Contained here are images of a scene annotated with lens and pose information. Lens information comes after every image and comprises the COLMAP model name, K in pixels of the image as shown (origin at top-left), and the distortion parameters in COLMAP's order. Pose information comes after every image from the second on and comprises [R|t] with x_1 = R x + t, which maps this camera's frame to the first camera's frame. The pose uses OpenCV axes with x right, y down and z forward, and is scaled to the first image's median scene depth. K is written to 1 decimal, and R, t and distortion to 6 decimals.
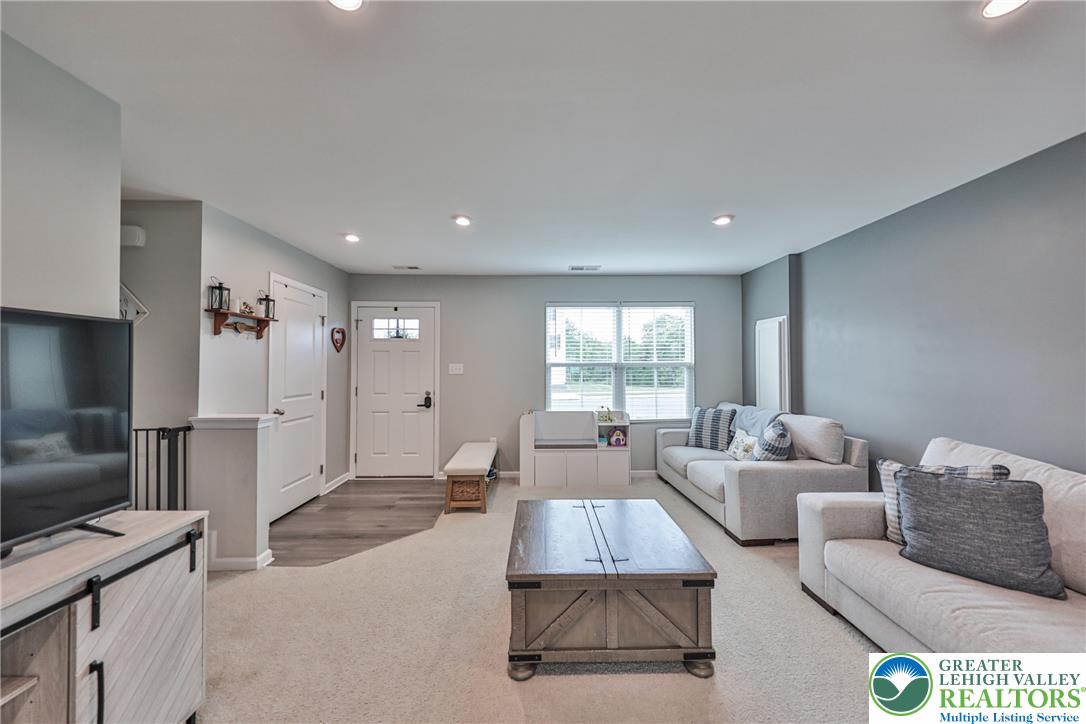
lens RADIAL K [[366.0, 0, 537.9], [0, 366.0, 360.0], [0, 0, 1]] dist [0.000018, -0.000032]
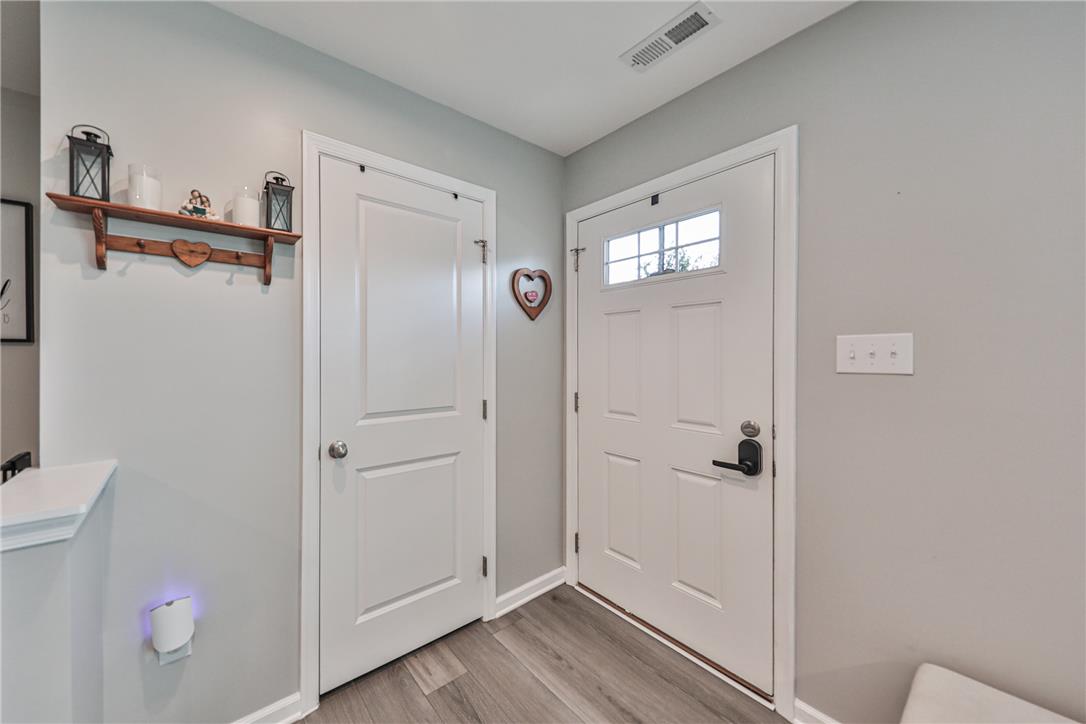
lens RADIAL K [[385.7, 0, 486.9], [0, 385.7, 359.7], [0, 0, 1]] dist [0.008645, -0.000026]
pose [[0.571798, 0.006502, -0.820369, -0.165553], [0.016453, 0.999677, 0.019392, 0.019888], [0.820230, -0.024586, 0.571506, 0.665460]]
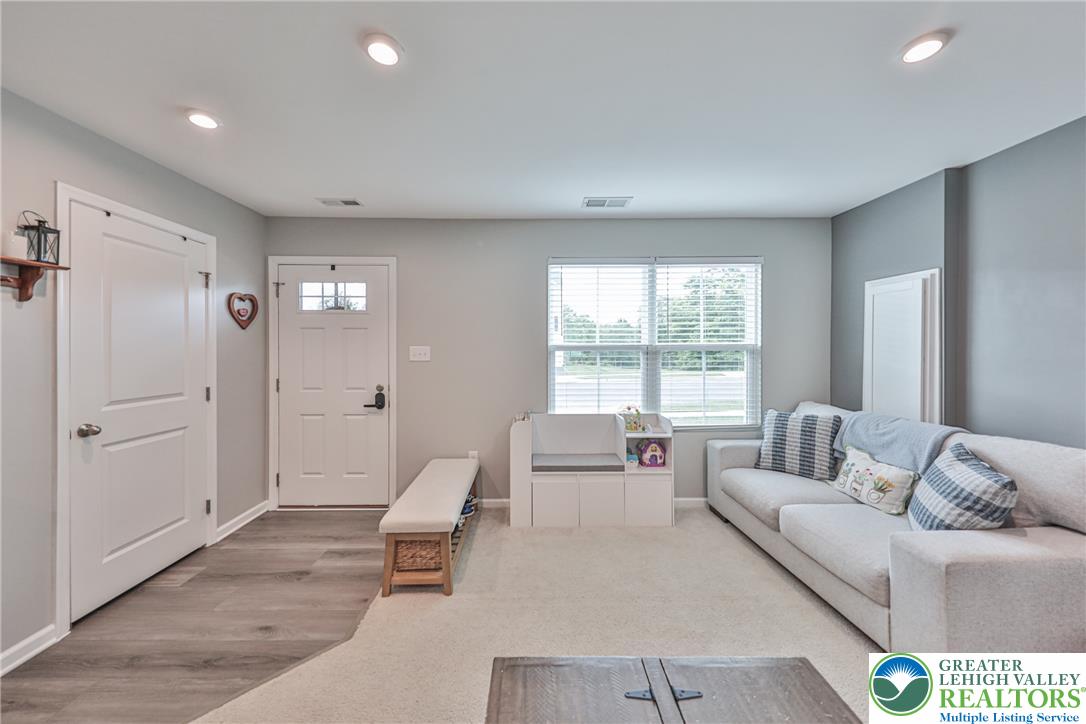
lens RADIAL K [[367.8, 0, 529.2], [0, 367.8, 350.5], [0, 0, 1]] dist [0.000029, -0.000092]
pose [[0.999849, 0.000198, -0.017394, -0.002283], [0.000208, 0.999727, 0.023354, 0.002533], [0.017394, -0.023354, 0.999576, 0.327458]]
